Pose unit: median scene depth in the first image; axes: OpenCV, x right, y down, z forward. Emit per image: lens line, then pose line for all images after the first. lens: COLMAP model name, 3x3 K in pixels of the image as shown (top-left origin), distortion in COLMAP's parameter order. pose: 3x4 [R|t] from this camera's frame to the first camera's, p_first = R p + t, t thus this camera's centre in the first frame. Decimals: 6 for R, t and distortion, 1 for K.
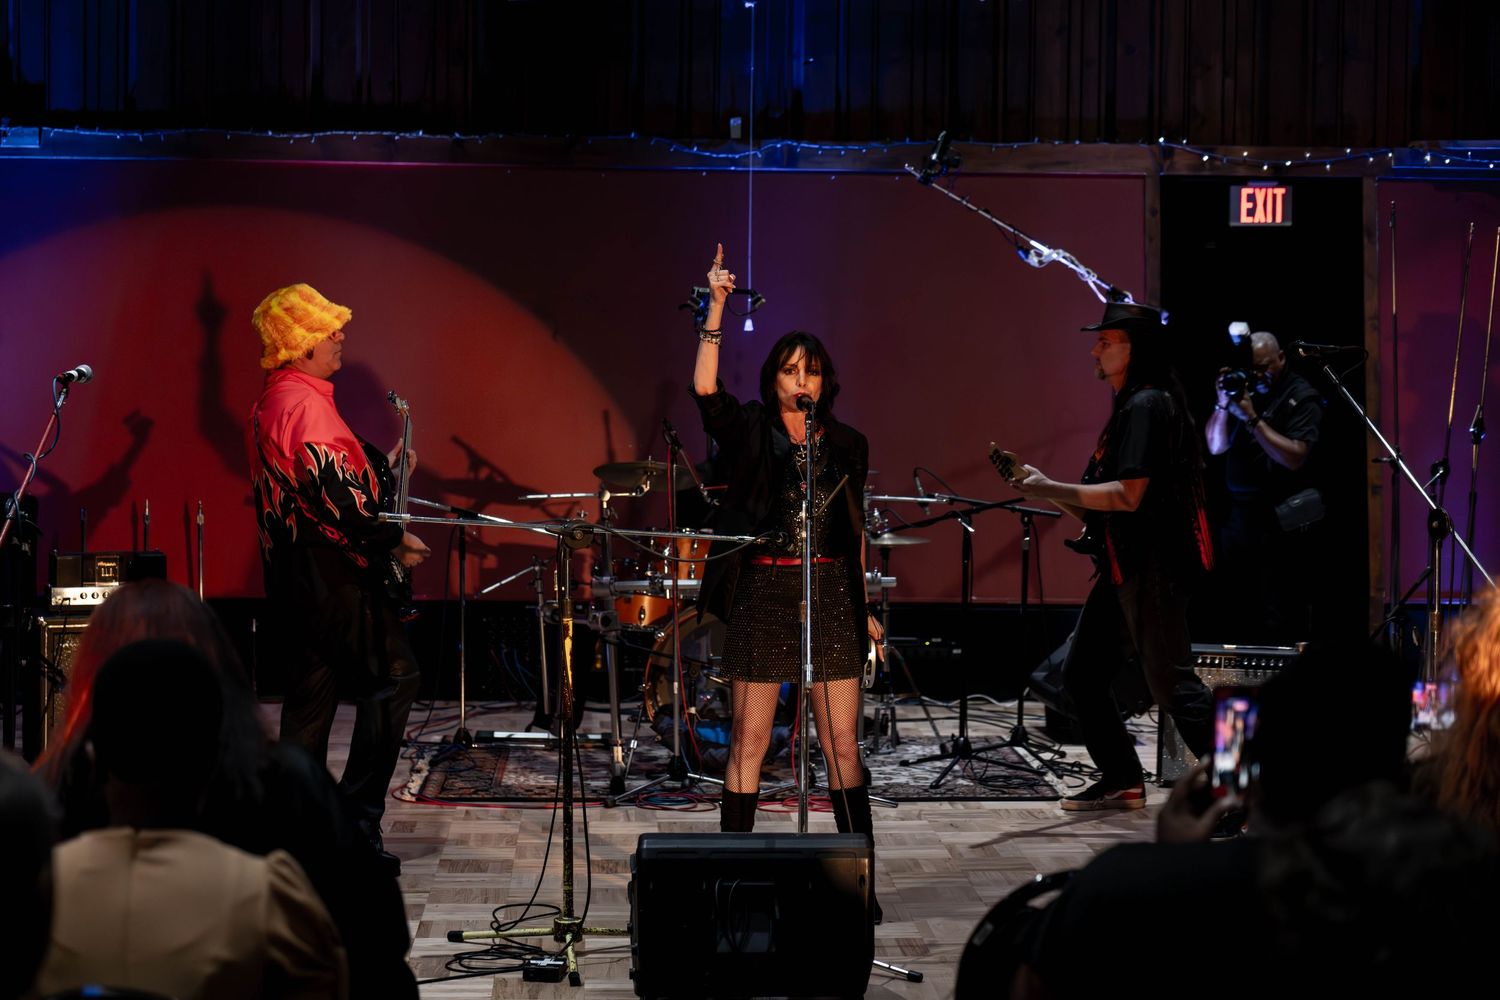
lens RADIAL K [[2749.9, 0, 750.0], [0, 2749.9, 500.0], [0, 0, 1]] dist [0.033549, 0.028210]
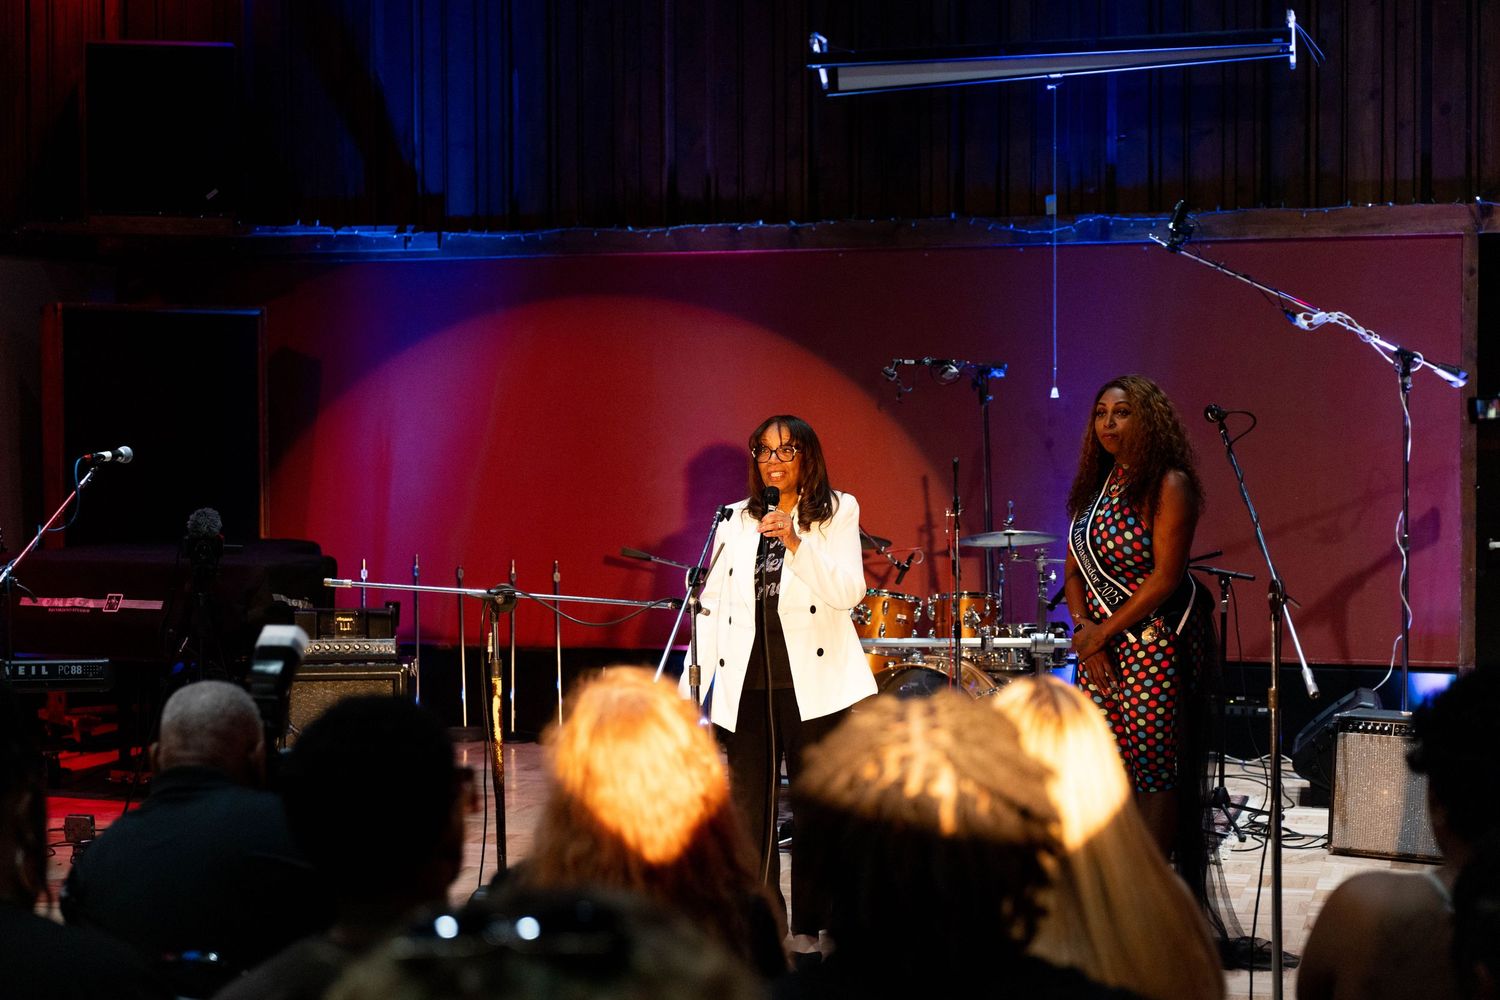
lens RADIAL K [[2498.9, 0, 731.7], [0, 2498.9, 499.4], [0, 0, 1]] dist [0.035831, -0.247051]
pose [[0.946312, -0.006261, -0.323194, 0.188558], [-0.000397, 0.999789, -0.020531, -0.003573], [0.323255, 0.019557, 0.946110, 0.062680]]
